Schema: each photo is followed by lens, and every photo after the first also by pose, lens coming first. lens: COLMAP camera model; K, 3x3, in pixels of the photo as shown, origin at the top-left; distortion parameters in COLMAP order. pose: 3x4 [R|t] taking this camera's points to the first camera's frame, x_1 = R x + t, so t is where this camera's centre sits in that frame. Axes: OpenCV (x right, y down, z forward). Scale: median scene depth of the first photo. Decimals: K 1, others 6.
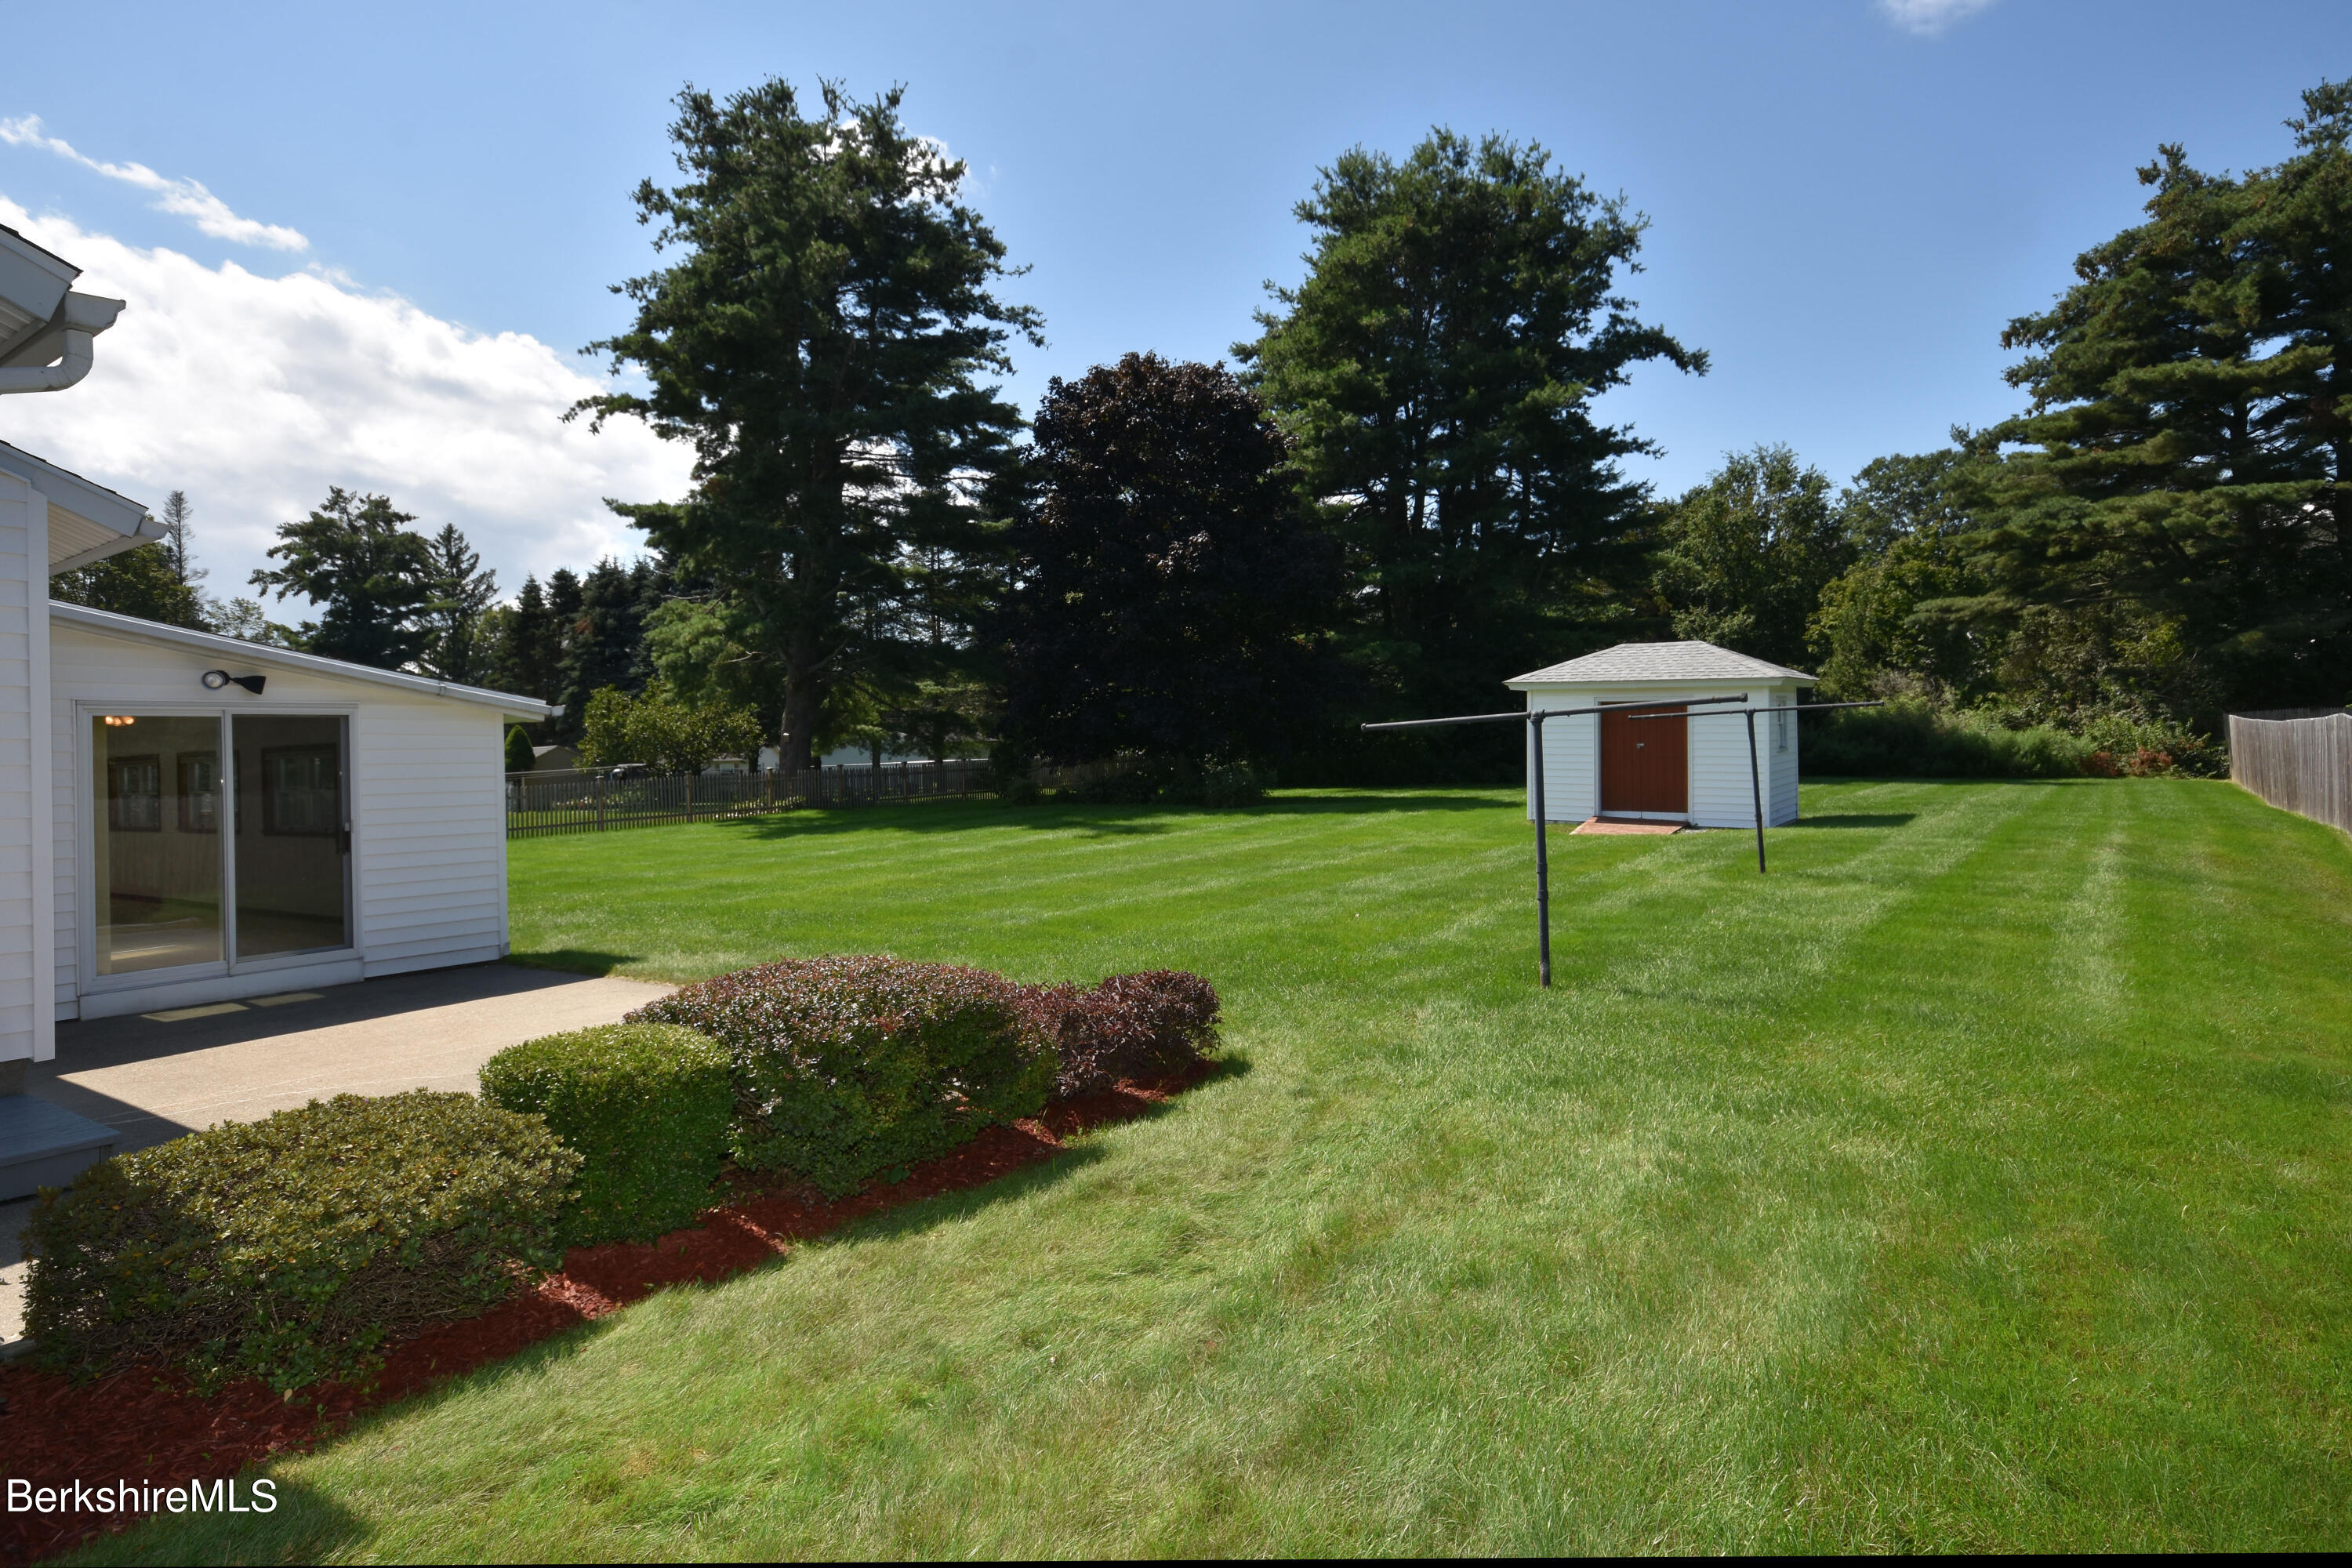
lens RADIAL K [[1265.6, 0, 1134.7], [0, 1265.6, 748.3], [0, 0, 1]] dist [0.007084, 0.001521]
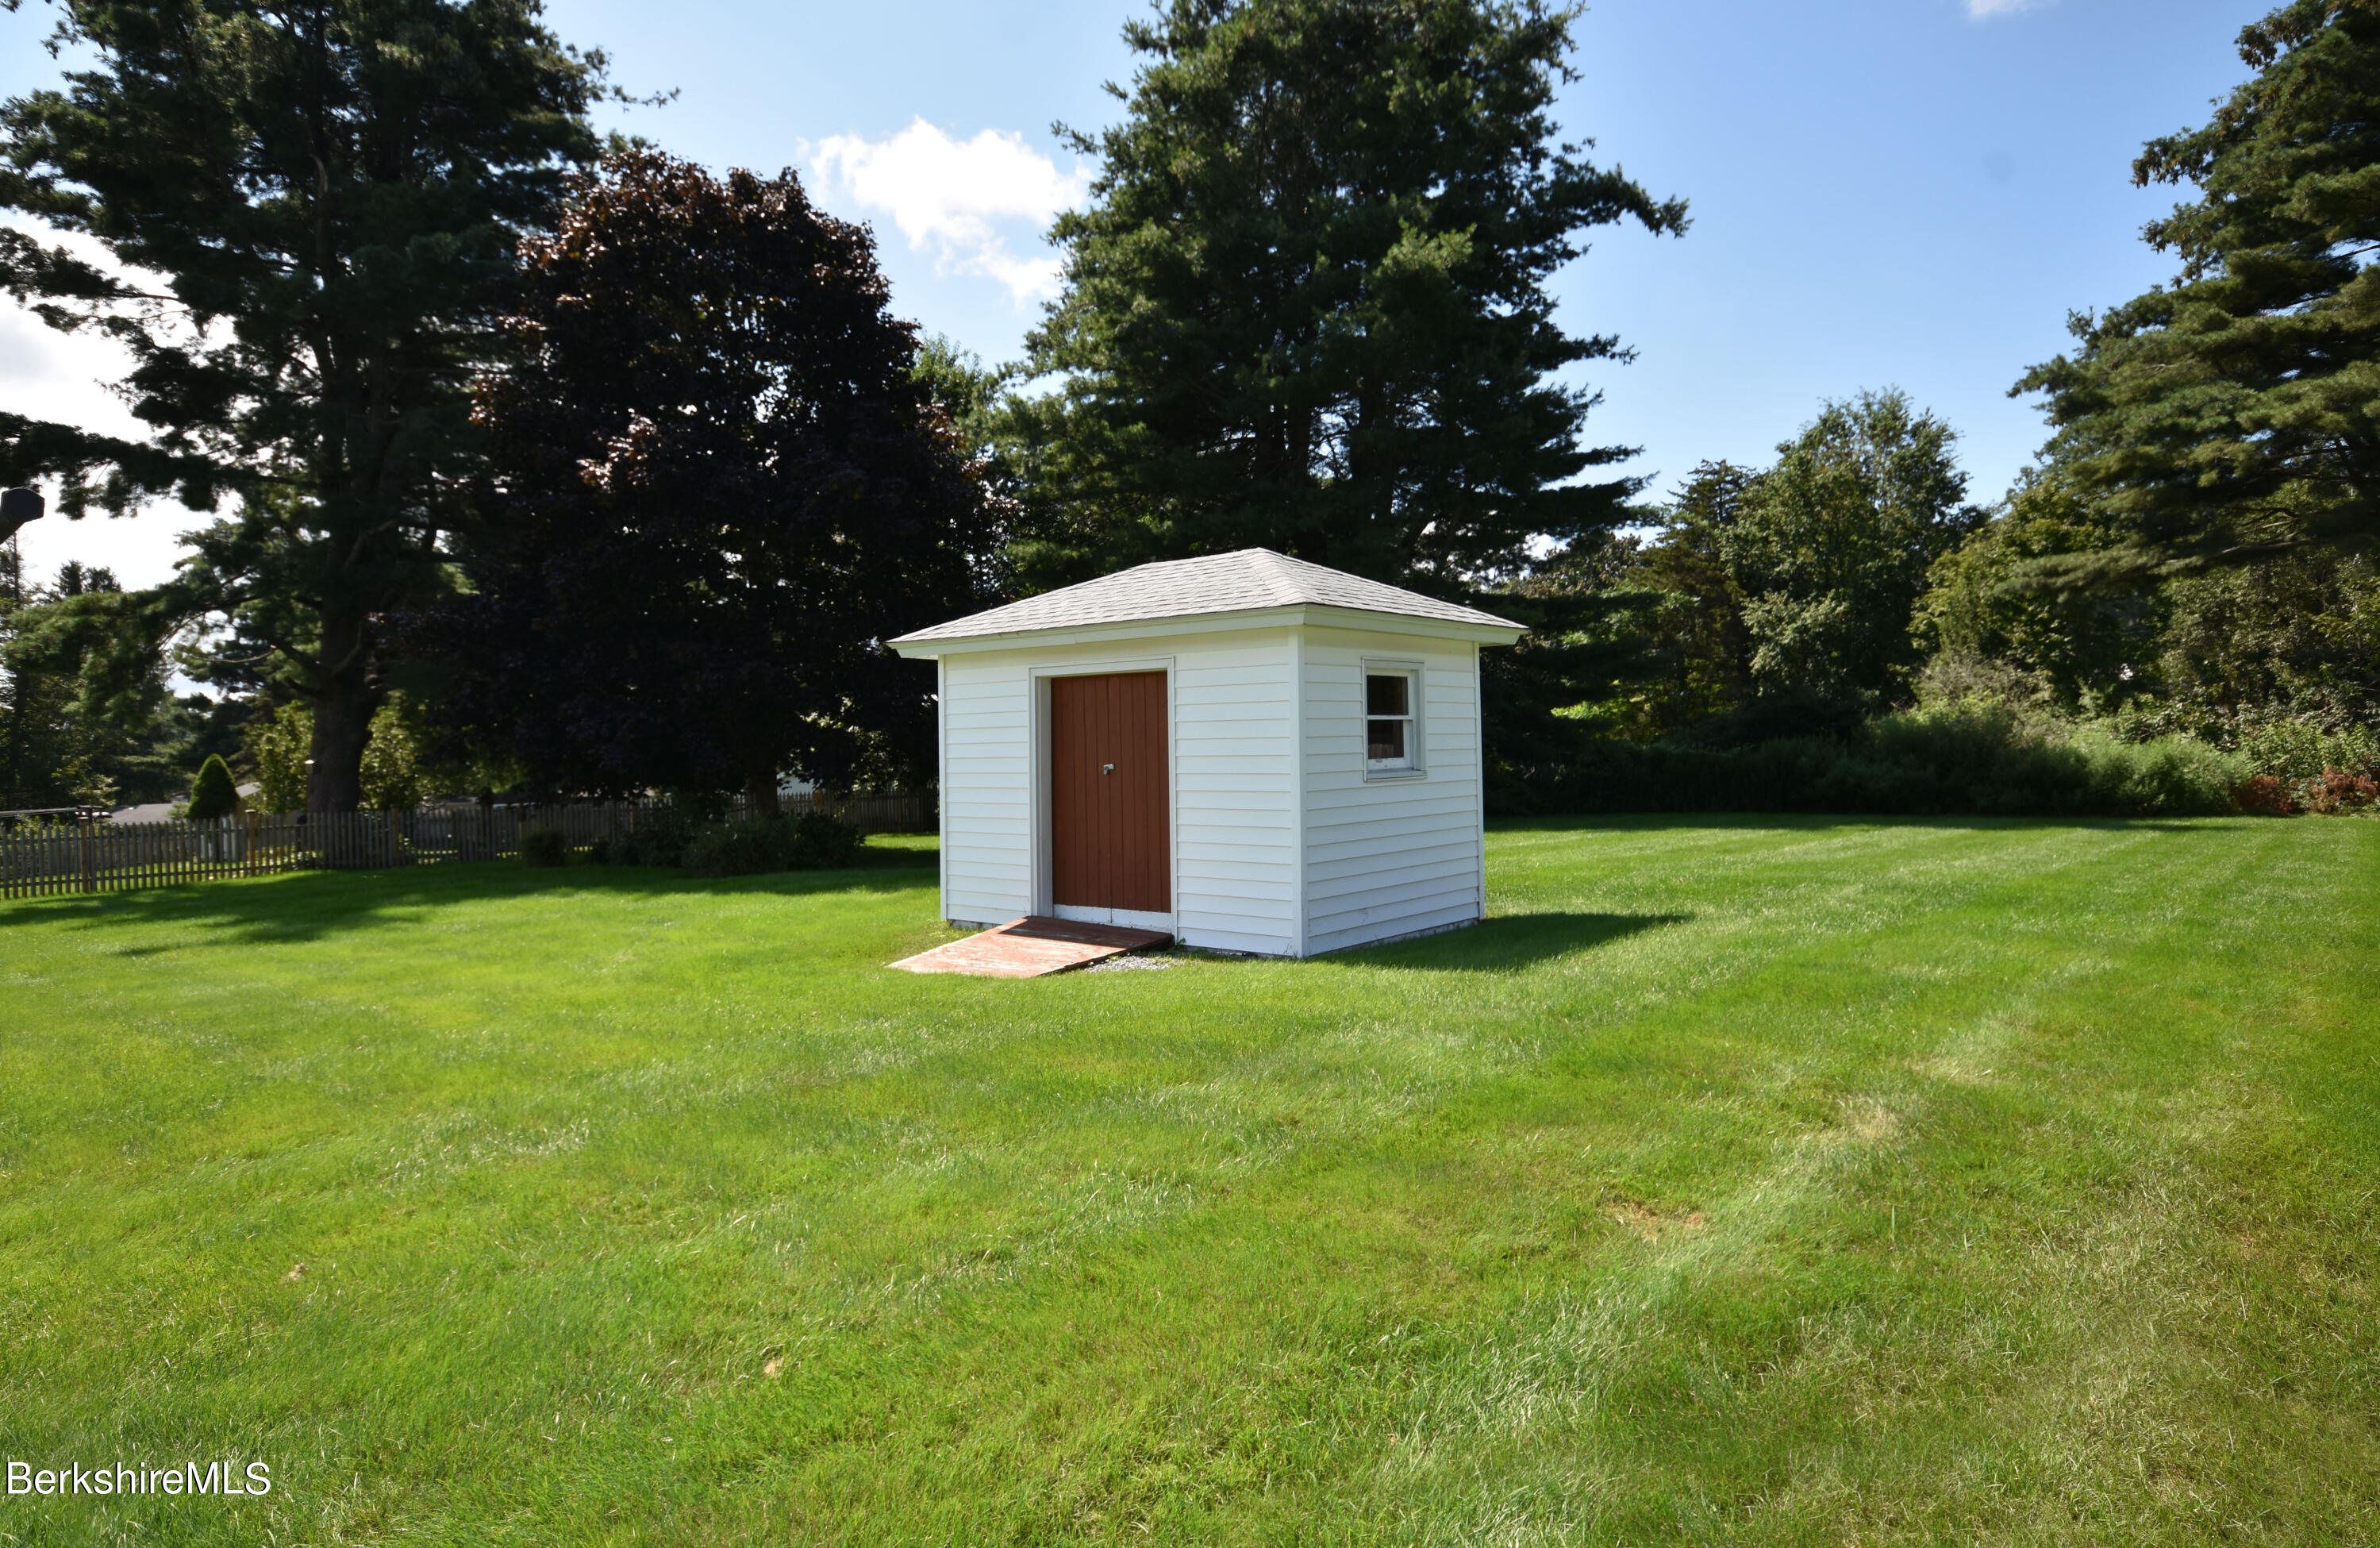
lens RADIAL K [[1338.2, 0, 1197.9], [0, 1338.2, 789.2], [0, 0, 1]] dist [0.017145, -0.005030]
pose [[0.998167, -0.006695, -0.060148, 0.224508], [0.007177, 0.999944, 0.007800, 0.000493], [0.060092, -0.008218, 0.998159, 0.245416]]
